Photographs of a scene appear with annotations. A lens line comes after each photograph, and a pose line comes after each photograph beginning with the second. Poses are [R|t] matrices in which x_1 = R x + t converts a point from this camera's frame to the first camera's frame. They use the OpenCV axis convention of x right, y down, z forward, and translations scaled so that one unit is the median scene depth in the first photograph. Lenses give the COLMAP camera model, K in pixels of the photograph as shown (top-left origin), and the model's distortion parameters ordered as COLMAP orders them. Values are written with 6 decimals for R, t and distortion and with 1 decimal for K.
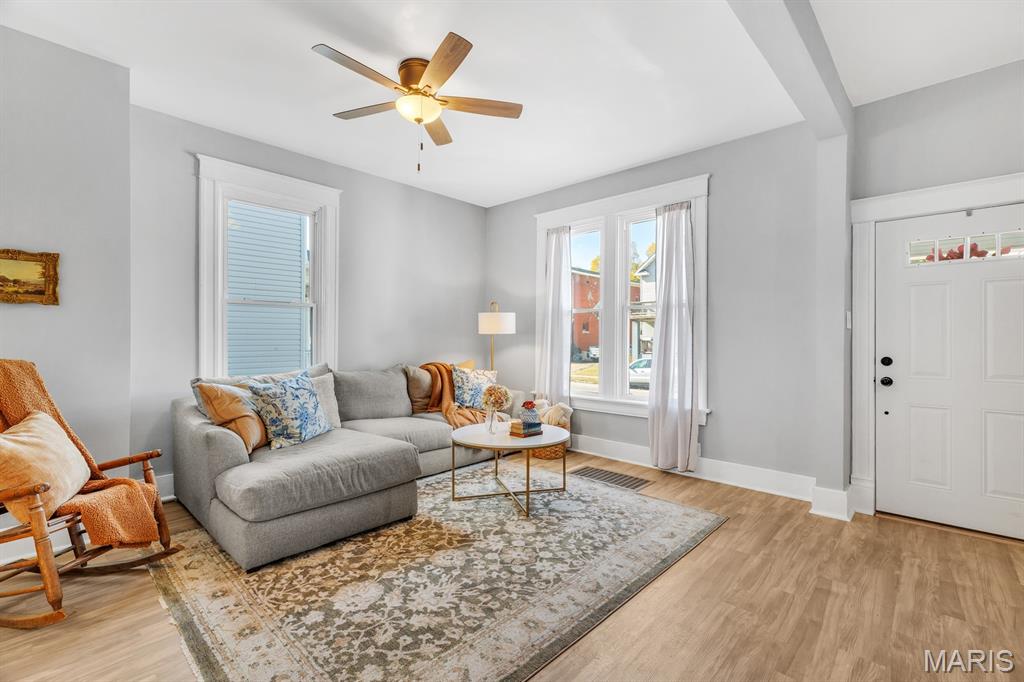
lens RADIAL K [[458.8, 0, 517.7], [0, 458.8, 339.9], [0, 0, 1]] dist [0.004190, 0.000237]
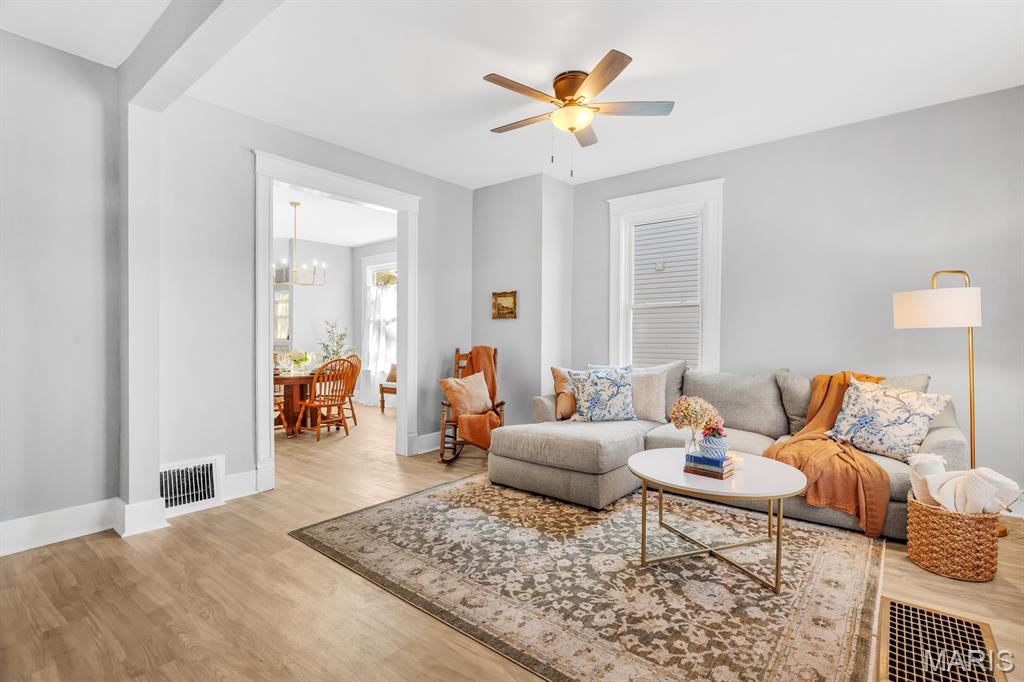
lens RADIAL K [[481.1, 0, 511.8], [0, 481.1, 341.8], [0, 0, 1]] dist [-0.002644, -0.000138]
pose [[0.064664, 0.007207, -0.997881, 0.888164], [-0.005827, 0.999960, 0.006845, 0.005665], [0.997890, 0.005372, 0.064703, 0.799510]]
